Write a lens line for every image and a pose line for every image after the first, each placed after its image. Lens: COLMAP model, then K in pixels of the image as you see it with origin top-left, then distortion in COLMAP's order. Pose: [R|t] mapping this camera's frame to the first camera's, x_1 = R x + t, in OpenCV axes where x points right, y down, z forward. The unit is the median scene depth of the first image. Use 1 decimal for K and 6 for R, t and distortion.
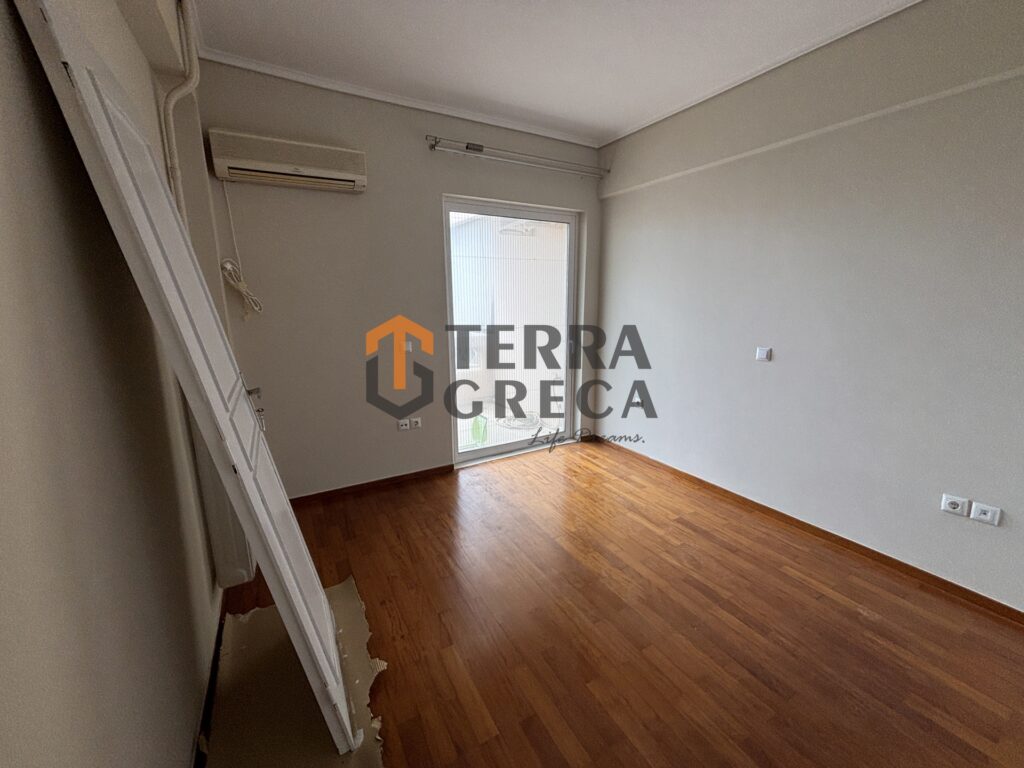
lens RADIAL K [[413.9, 0, 512.0], [0, 413.9, 384.0], [0, 0, 1]] dist [0.000804, 0.000070]
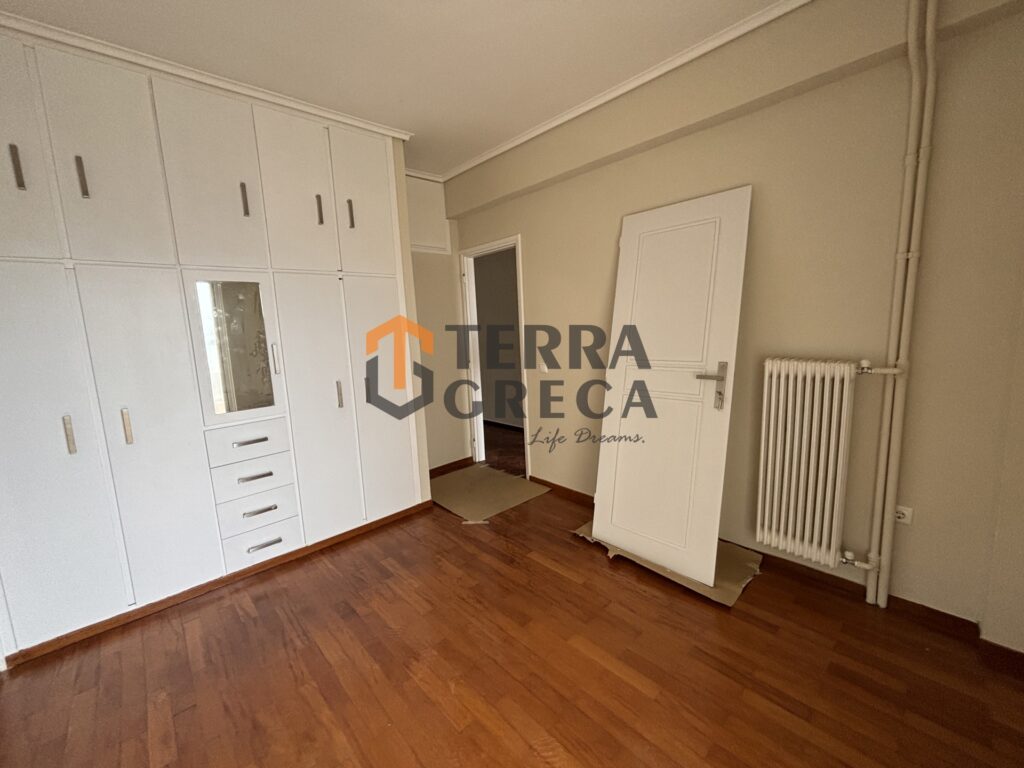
lens RADIAL K [[412.5, 0, 510.3], [0, 412.5, 397.2], [0, 0, 1]] dist [0.000441, 0.000073]
pose [[-0.970564, 0.082346, -0.226327, 0.214064], [-0.004397, 0.933518, 0.358503, -0.261005], [0.240802, 0.348946, -0.905677, 1.313122]]
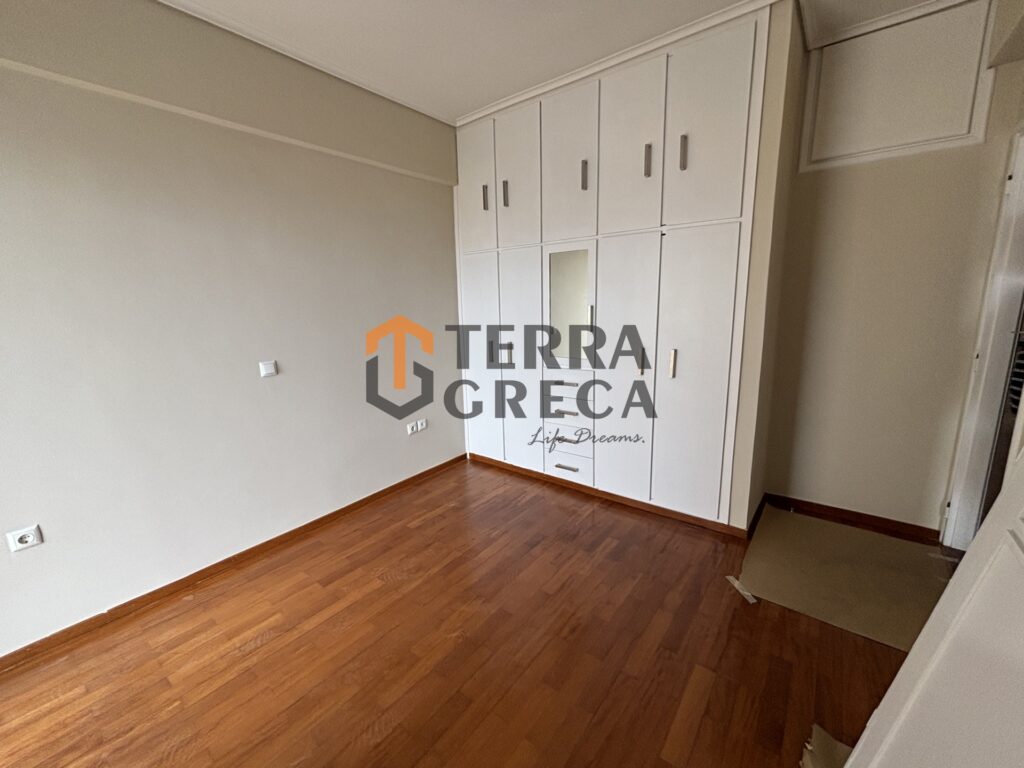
lens RADIAL K [[413.9, 0, 512.0], [0, 413.9, 384.0], [0, 0, 1]] dist [0.000804, 0.000070]
pose [[-0.379922, -0.176100, 0.908101, -0.413627], [0.213601, 0.938478, 0.271354, -0.179645], [-0.900019, 0.297065, -0.318934, 0.874710]]
